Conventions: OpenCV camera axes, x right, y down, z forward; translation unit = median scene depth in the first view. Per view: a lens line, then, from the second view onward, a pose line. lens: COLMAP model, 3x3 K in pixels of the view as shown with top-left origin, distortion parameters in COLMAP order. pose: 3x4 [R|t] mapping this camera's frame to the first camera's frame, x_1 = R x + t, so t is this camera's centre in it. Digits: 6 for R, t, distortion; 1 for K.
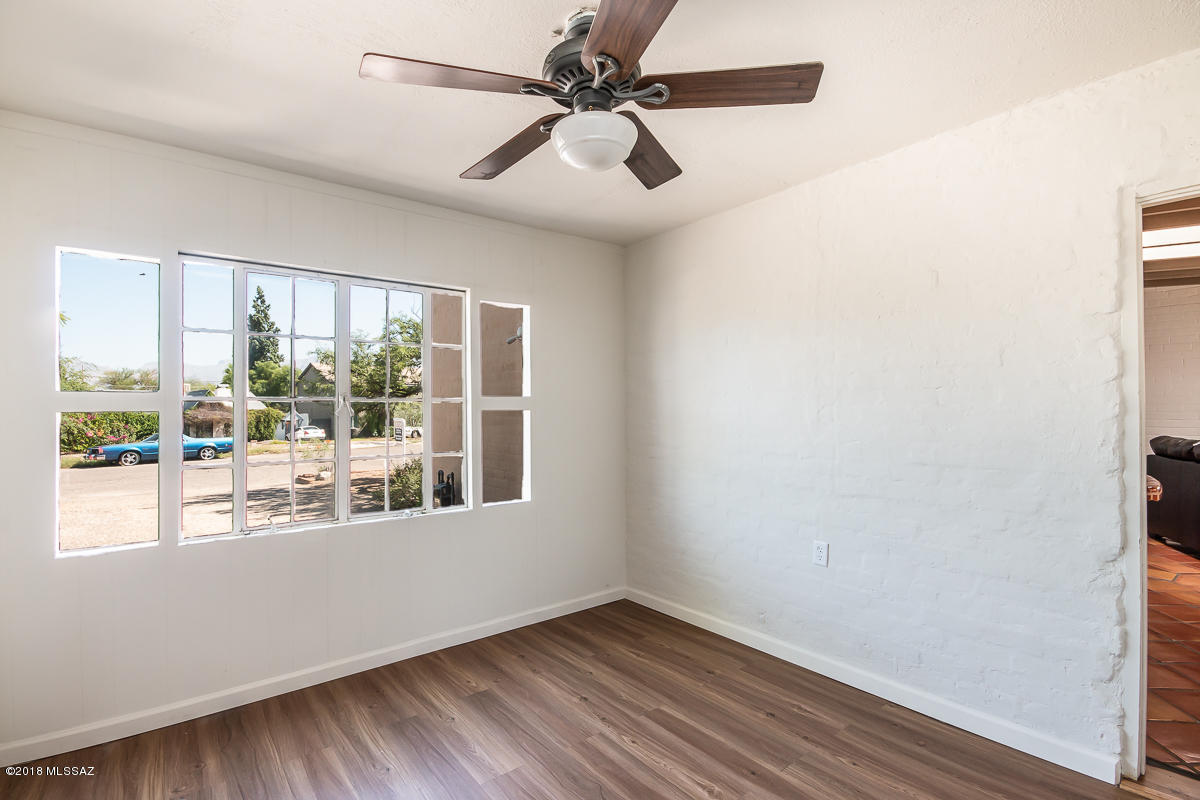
lens RADIAL K [[556.6, 0, 589.2], [0, 556.6, 403.5], [0, 0, 1]] dist [0.001598, -0.013611]
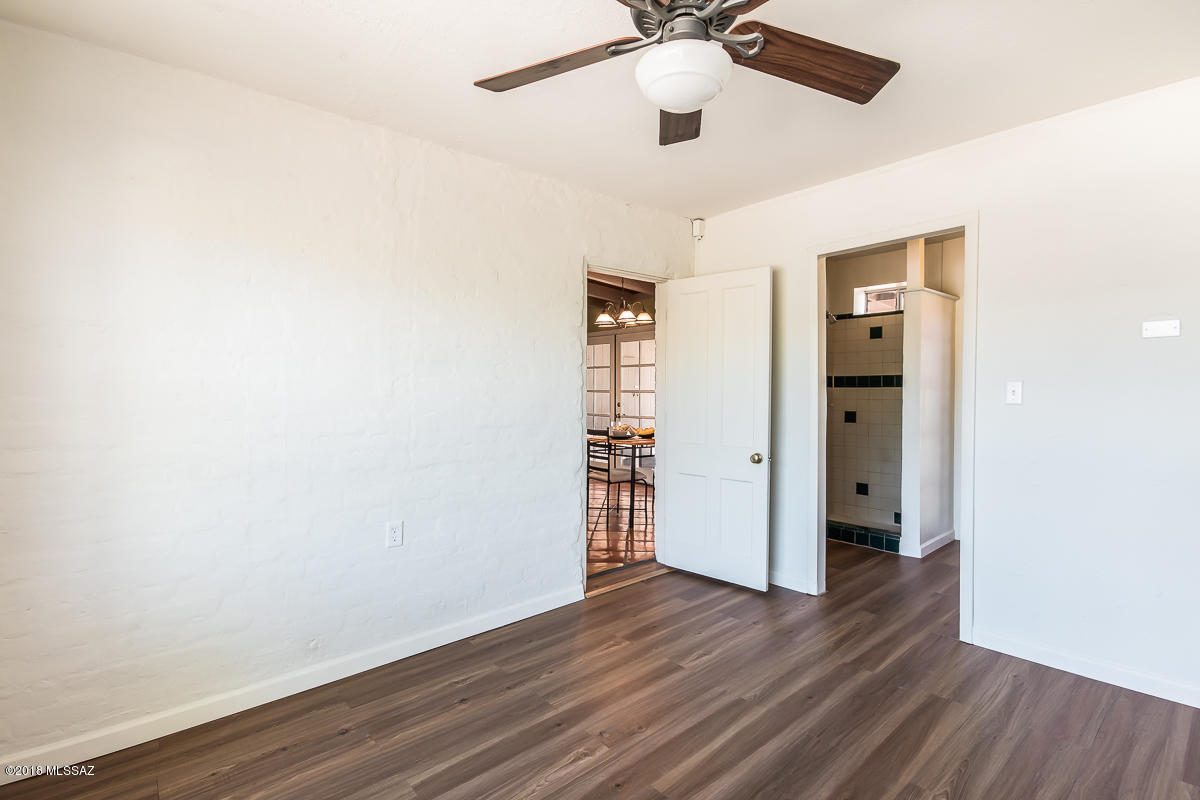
lens RADIAL K [[556.6, 0, 589.2], [0, 556.6, 403.5], [0, 0, 1]] dist [0.001598, -0.013611]
pose [[-0.057921, -0.018671, 0.998147, -0.623046], [-0.010078, 0.999785, 0.018117, 0.033119], [-0.998270, -0.009010, -0.058097, 0.844385]]
